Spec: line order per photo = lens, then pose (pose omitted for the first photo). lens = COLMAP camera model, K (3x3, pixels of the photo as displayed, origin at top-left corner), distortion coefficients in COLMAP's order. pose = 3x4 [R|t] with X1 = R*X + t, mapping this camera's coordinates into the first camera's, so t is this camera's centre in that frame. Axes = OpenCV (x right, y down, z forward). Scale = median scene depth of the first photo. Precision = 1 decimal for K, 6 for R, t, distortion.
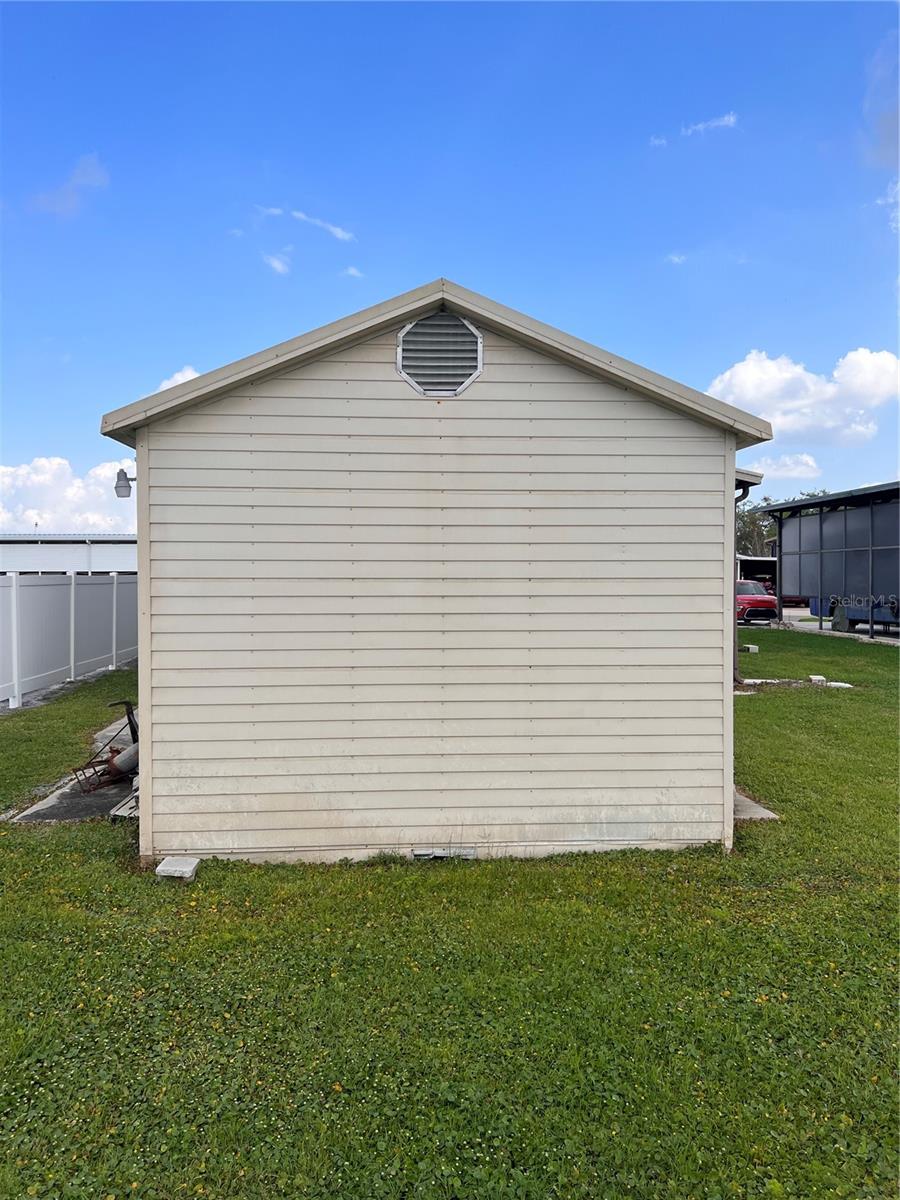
lens RADIAL K [[901.4, 0, 449.4], [0, 901.4, 597.9], [0, 0, 1]] dist [0.068831, -0.054531]
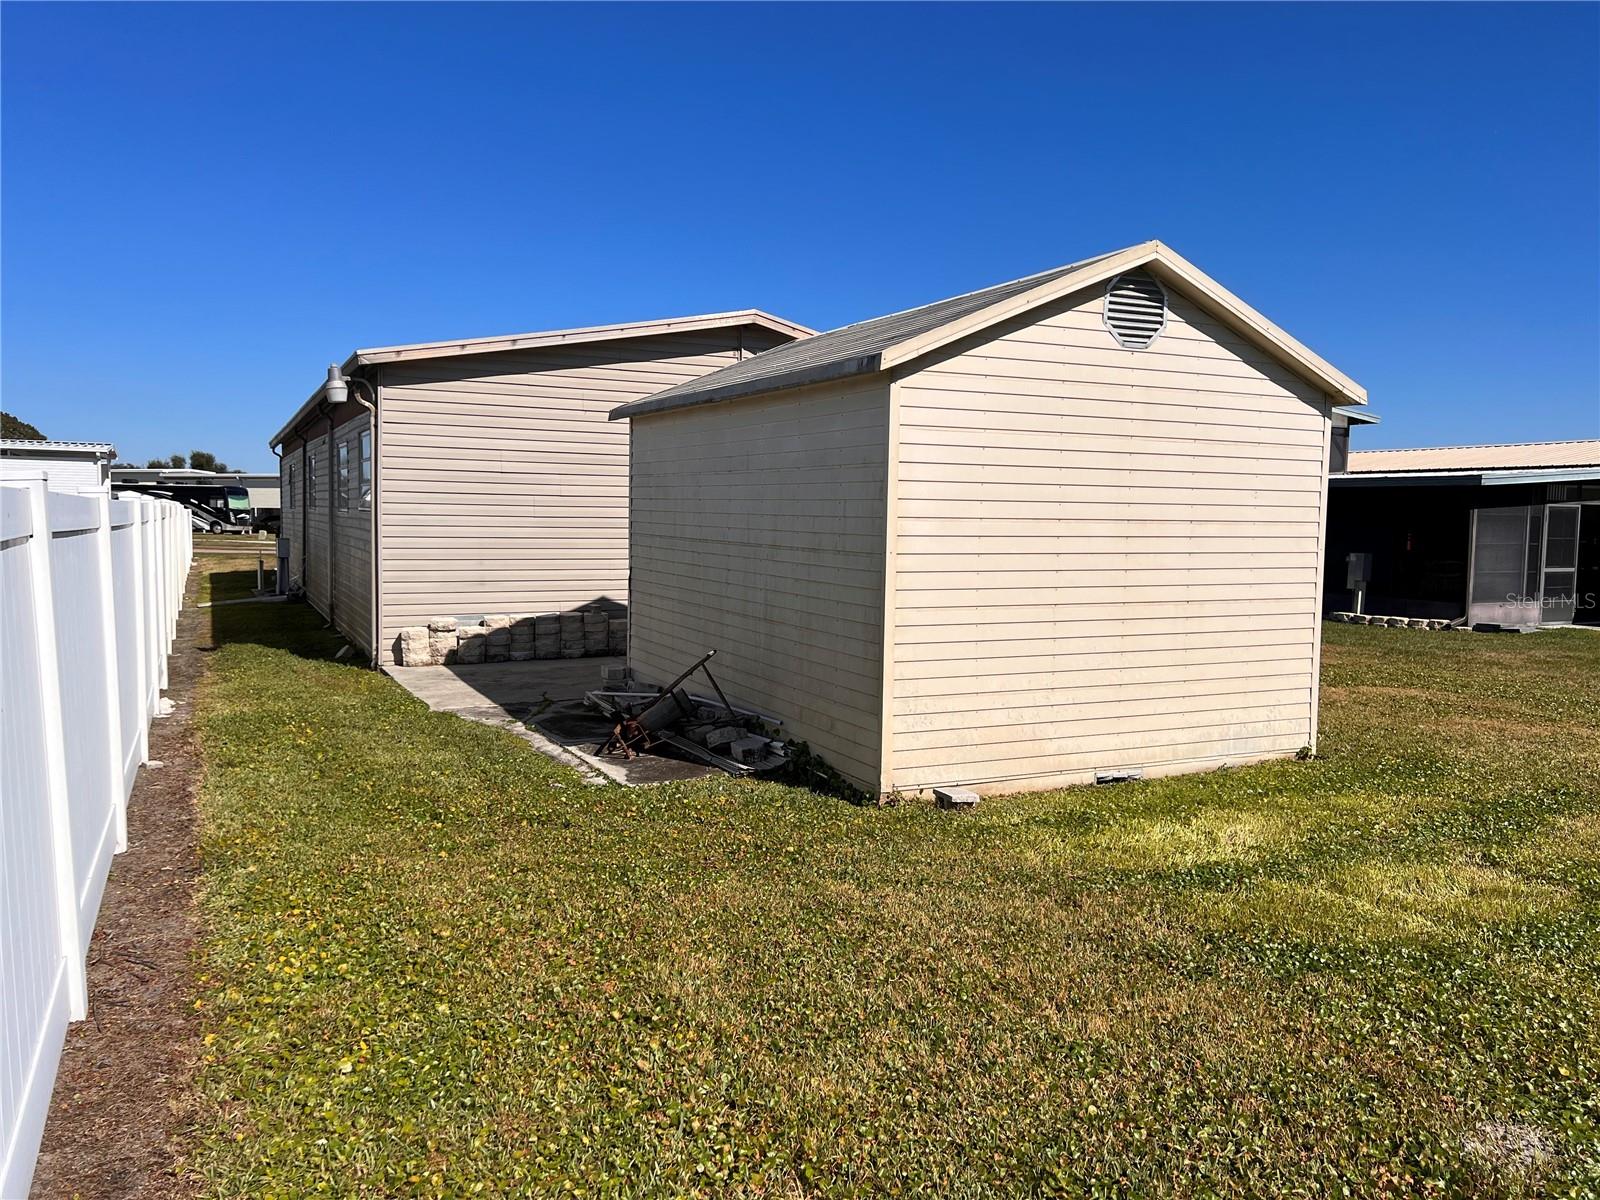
lens RADIAL K [[1201.9, 0, 792.2], [0, 1201.9, 599.9], [0, 0, 1]] dist [0.068831, -0.054531]
pose [[0.924348, -0.011476, 0.381377, -0.922012], [-0.008493, 0.998681, 0.050637, 0.003997], [-0.381455, -0.050045, 0.923032, -0.173900]]
